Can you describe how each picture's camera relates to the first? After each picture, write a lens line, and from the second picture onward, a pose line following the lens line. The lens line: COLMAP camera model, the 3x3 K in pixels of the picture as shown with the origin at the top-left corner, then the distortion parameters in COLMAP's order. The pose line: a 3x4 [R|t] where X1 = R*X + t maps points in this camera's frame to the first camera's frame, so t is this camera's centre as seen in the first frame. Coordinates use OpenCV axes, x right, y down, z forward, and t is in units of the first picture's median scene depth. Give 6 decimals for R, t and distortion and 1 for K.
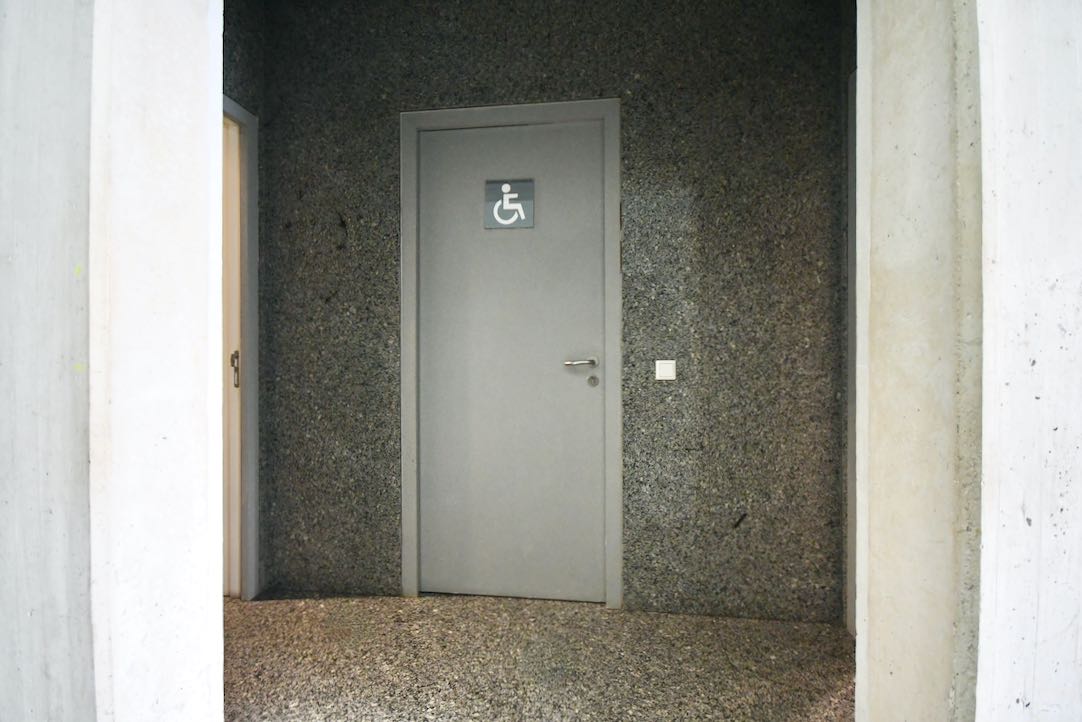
lens RADIAL K [[469.3, 0, 540.7], [0, 469.3, 360.2], [0, 0, 1]] dist [0.005228, -0.001071]
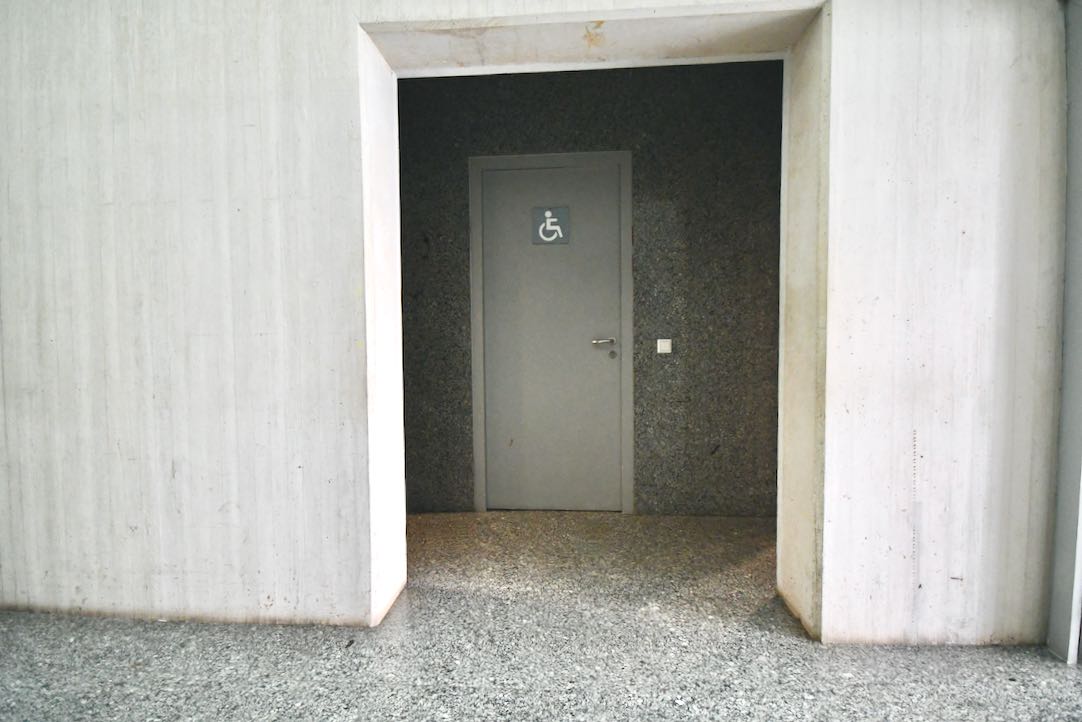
lens RADIAL K [[469.3, 0, 541.1], [0, 469.3, 360.2], [0, 0, 1]] dist [0.005228, -0.001071]
pose [[0.998934, -0.010762, 0.044890, -0.169063], [0.009037, 0.999220, 0.038443, 0.005468], [-0.045268, -0.037997, 0.998252, -0.399240]]
